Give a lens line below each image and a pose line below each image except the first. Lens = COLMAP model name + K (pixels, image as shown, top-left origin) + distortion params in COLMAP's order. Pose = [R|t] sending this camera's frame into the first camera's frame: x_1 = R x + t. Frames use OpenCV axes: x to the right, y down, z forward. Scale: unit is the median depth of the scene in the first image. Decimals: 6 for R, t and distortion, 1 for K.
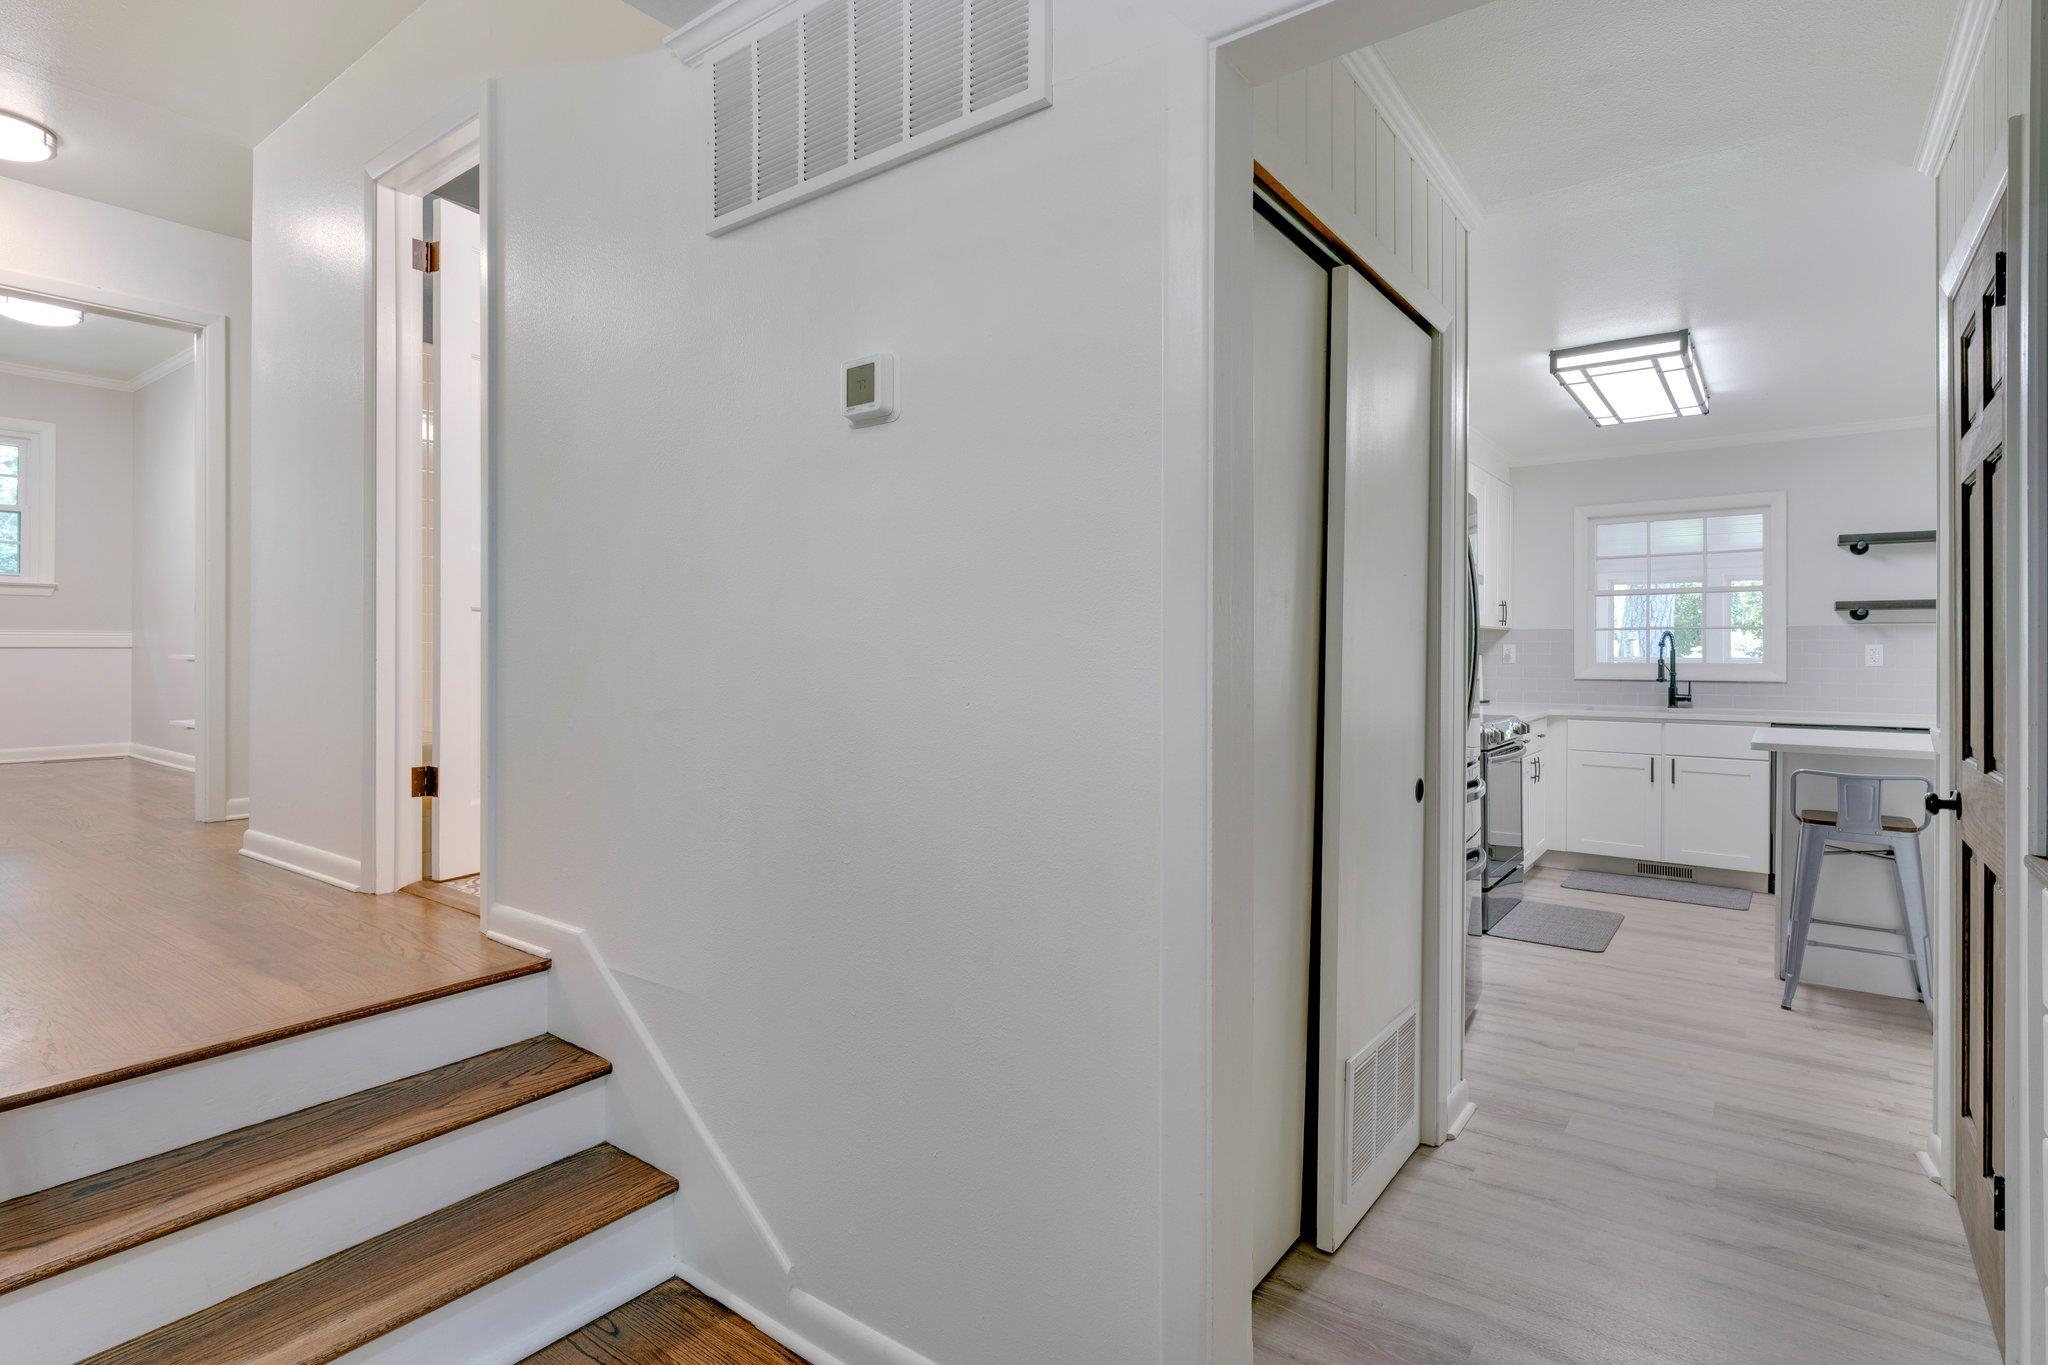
lens RADIAL K [[1031.5, 0, 1003.2], [0, 1031.5, 646.8], [0, 0, 1]] dist [-0.000806, 0.000559]
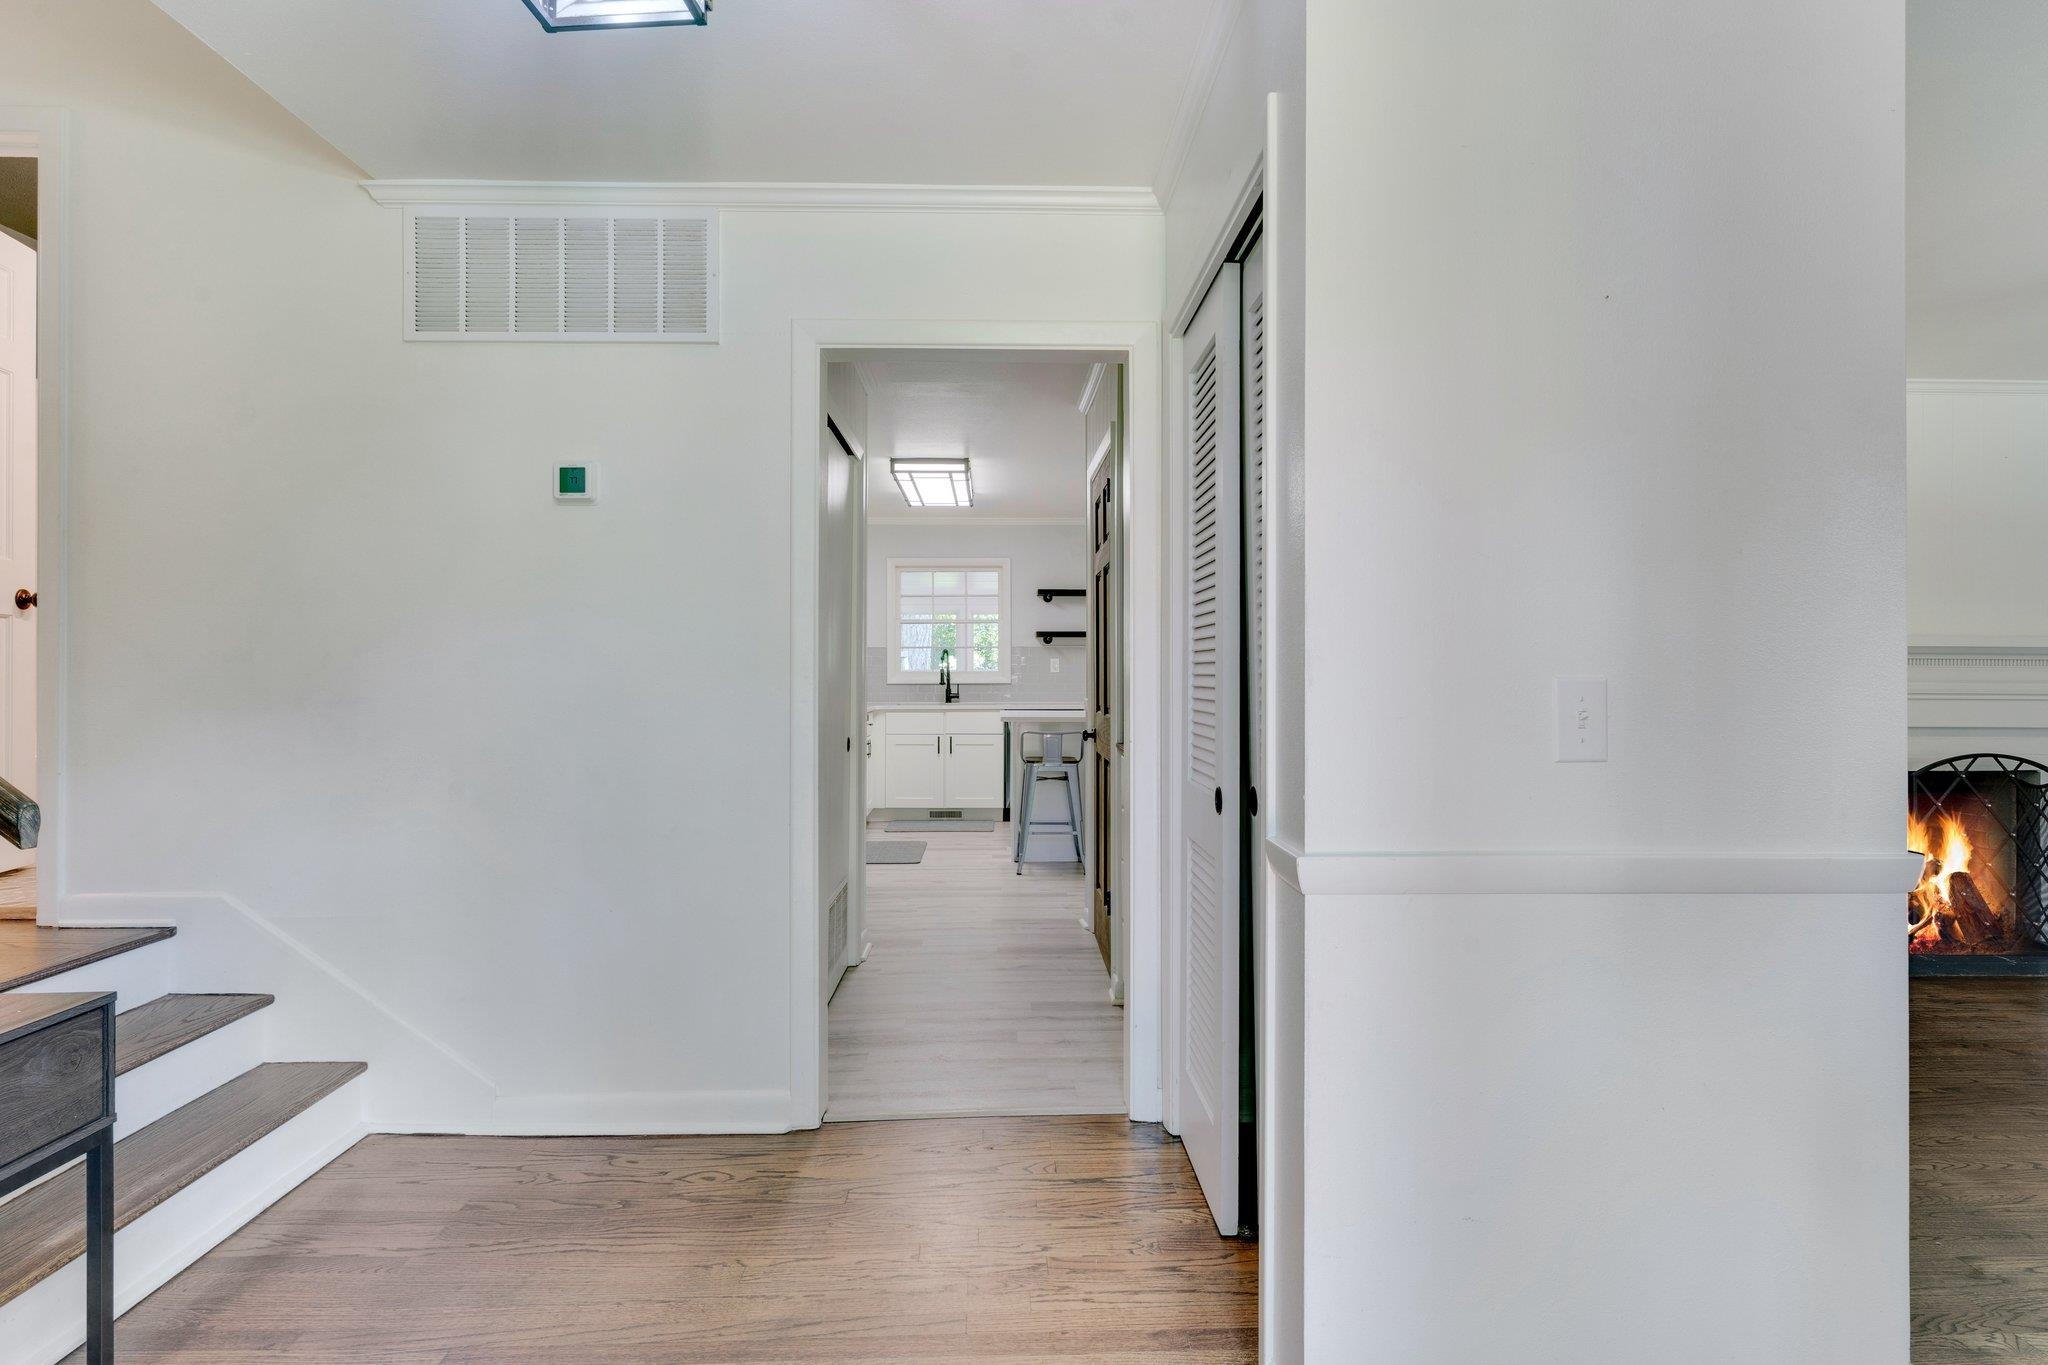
lens RADIAL K [[1031.5, 0, 1003.2], [0, 1031.5, 646.8], [0, 0, 1]] dist [-0.000806, 0.000559]
pose [[0.790272, 0.011053, 0.612656, -0.253682], [0.000311, 0.999830, -0.018439, 0.011221], [-0.612756, 0.014762, 0.790134, -0.272048]]
